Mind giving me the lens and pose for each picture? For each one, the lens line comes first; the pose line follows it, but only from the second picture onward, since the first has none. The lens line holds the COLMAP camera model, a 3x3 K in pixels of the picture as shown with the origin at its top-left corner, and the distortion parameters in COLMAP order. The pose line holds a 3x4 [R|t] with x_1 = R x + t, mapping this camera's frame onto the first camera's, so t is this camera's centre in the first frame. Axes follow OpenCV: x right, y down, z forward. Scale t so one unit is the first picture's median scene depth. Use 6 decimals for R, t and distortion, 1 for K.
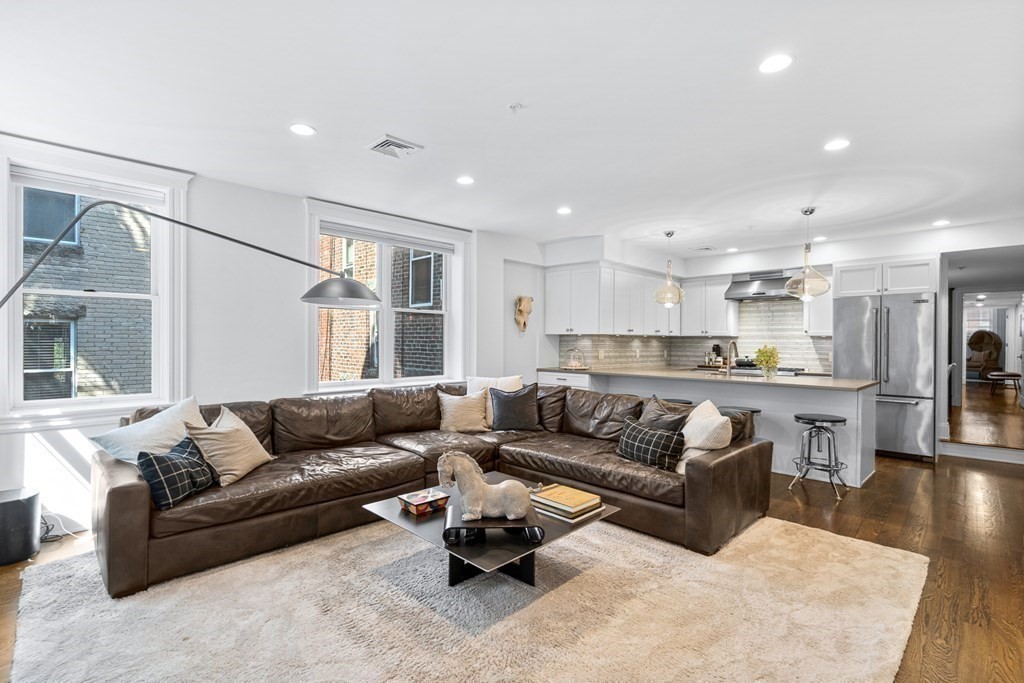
lens RADIAL K [[478.7, 0, 512.0], [0, 478.7, 341.5], [0, 0, 1]] dist [-0.001799, -0.000132]
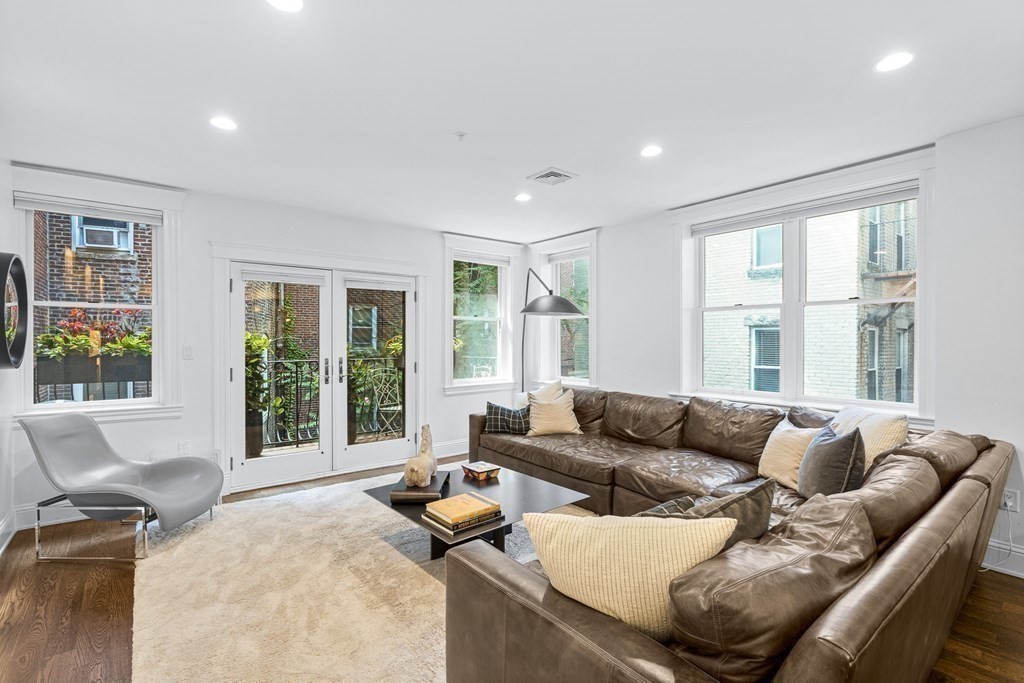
lens RADIAL K [[478.7, 0, 512.0], [0, 478.7, 341.5], [0, 0, 1]] dist [-0.001799, -0.000132]
pose [[-0.122217, -0.007196, -0.992477, 0.549439], [-0.003306, 0.999971, -0.006843, 0.000407], [0.992498, 0.002445, -0.122237, 0.639919]]
